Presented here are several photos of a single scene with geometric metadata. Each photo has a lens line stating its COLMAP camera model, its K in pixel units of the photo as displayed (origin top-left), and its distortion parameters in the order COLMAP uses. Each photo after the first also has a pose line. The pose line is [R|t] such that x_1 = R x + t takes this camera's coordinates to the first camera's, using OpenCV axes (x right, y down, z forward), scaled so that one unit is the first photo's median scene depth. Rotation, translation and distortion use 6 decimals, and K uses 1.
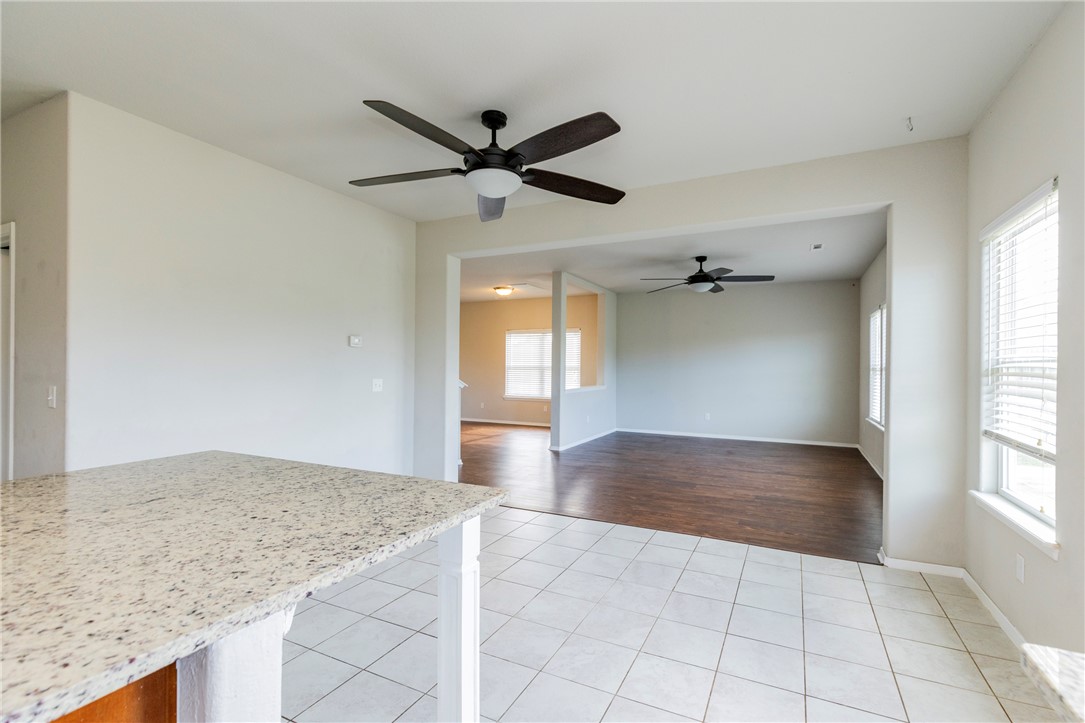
lens RADIAL K [[499.5, 0, 545.6], [0, 499.5, 366.4], [0, 0, 1]] dist [0.007845, -0.003102]
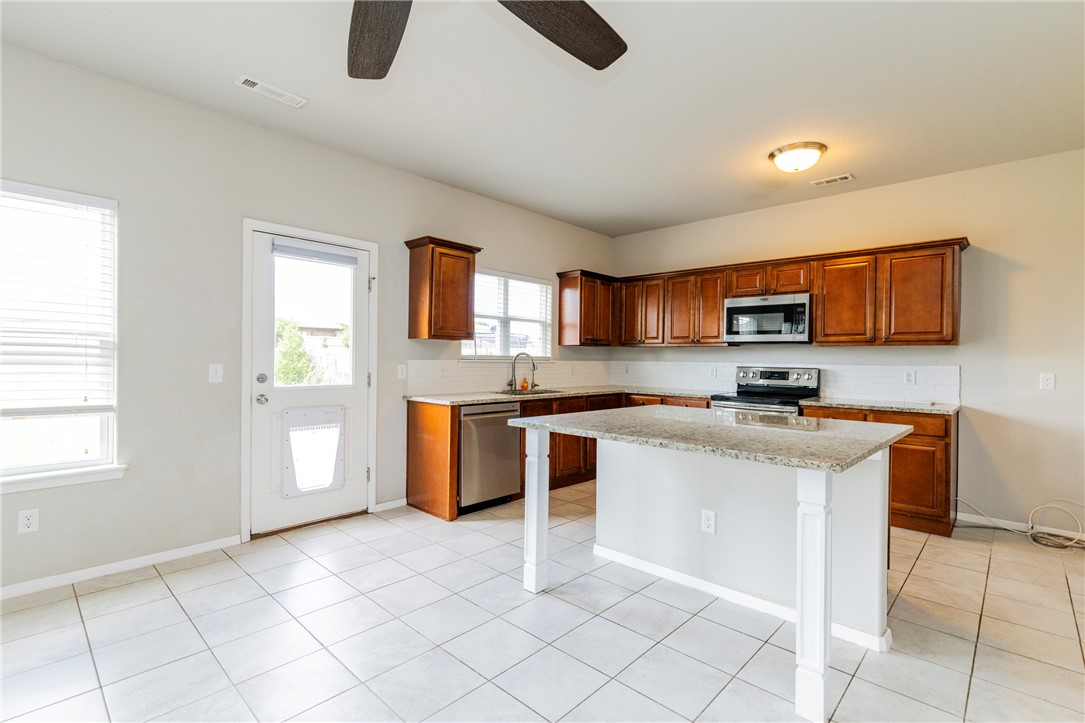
lens RADIAL K [[499.5, 0, 548.1], [0, 499.5, 363.7], [0, 0, 1]] dist [0.007845, -0.003102]
pose [[-0.957463, -0.019526, 0.287895, -0.508002], [-0.017394, 0.999799, 0.009961, 0.029827], [-0.288032, 0.004530, -0.957610, 1.927796]]
